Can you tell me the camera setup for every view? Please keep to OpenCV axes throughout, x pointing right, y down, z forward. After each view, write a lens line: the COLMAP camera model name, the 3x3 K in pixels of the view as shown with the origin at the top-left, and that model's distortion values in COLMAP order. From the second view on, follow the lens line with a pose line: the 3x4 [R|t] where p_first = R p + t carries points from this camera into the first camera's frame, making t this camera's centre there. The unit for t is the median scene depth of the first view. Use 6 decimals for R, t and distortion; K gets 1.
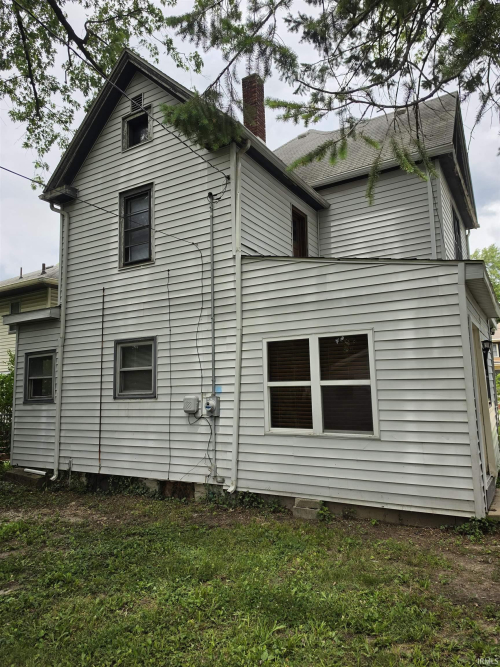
lens RADIAL K [[469.0, 0, 247.4], [0, 469.0, 320.4], [0, 0, 1]] dist [-0.010362, -0.019162]
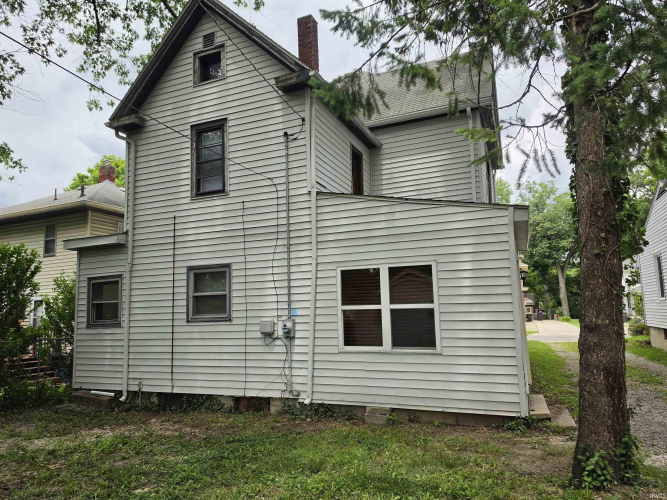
lens RADIAL K [[469.0, 0, 329.6], [0, 469.0, 251.5], [0, 0, 1]] dist [-0.010362, -0.019162]
pose [[0.990140, 0.015667, 0.139202, -0.127382], [-0.017457, 0.999780, 0.011649, -0.010304], [-0.138989, -0.013964, 0.990195, -0.097254]]
